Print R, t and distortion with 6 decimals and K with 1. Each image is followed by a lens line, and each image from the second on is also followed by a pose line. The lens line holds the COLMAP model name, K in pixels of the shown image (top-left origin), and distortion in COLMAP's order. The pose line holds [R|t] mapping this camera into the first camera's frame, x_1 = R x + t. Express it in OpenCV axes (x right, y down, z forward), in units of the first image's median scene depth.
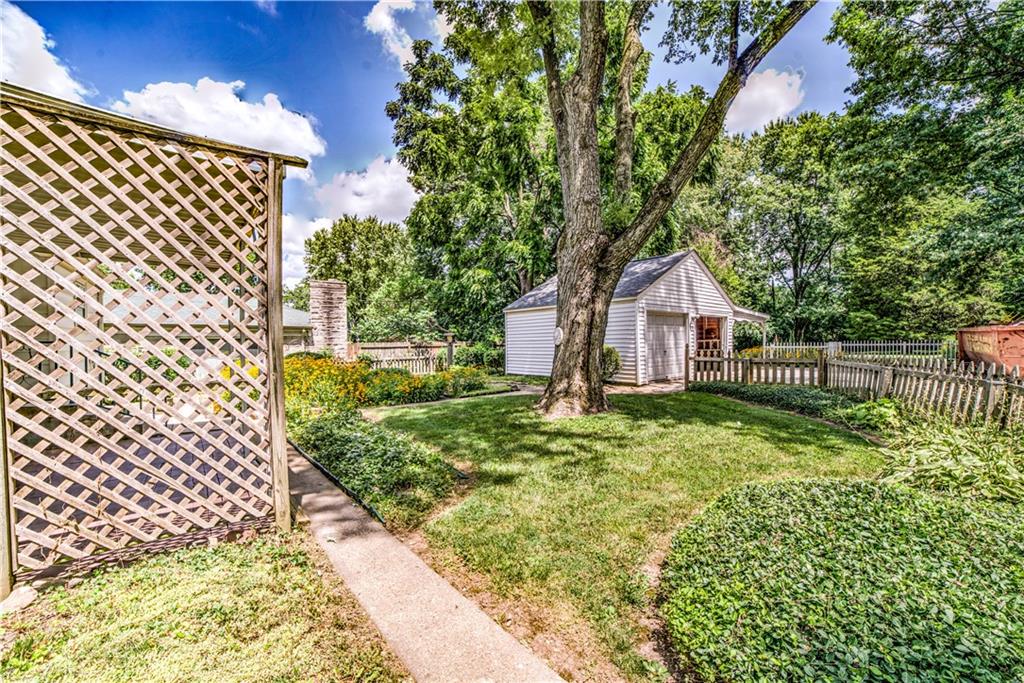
lens RADIAL K [[422.3, 0, 512.6], [0, 422.3, 351.7], [0, 0, 1]] dist [-0.103501, 0.033937]
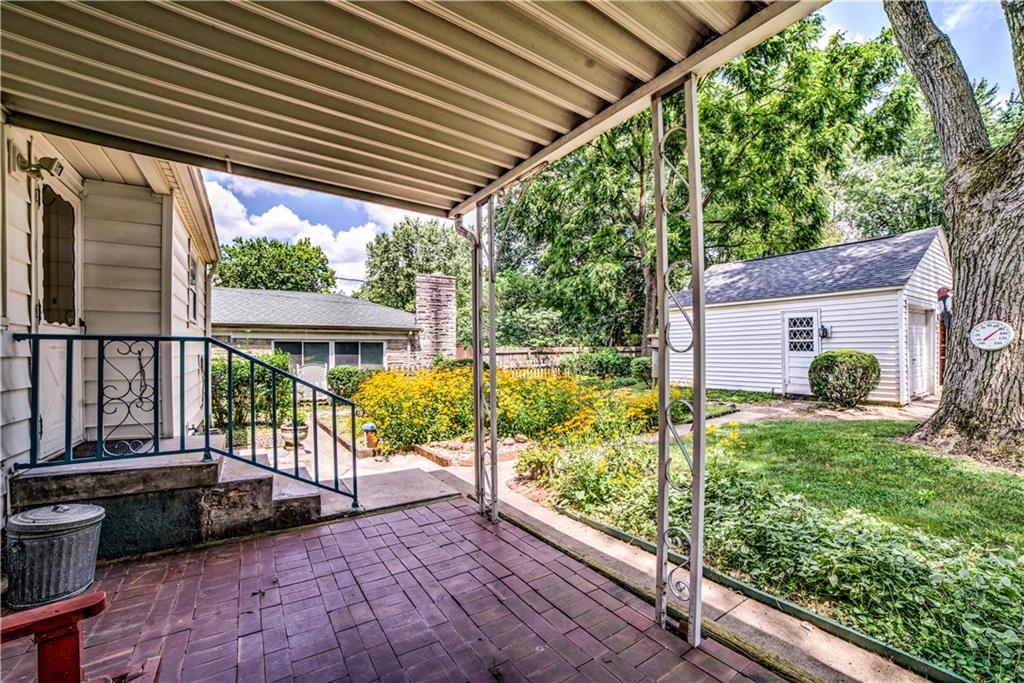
lens RADIAL K [[422.3, 0, 512.6], [0, 422.3, 351.7], [0, 0, 1]] dist [-0.103501, 0.033937]
pose [[0.995228, 0.002446, -0.097543, -0.179782], [-0.003907, 0.999883, -0.014790, -0.000963], [0.097496, 0.015101, 0.995121, 0.138497]]
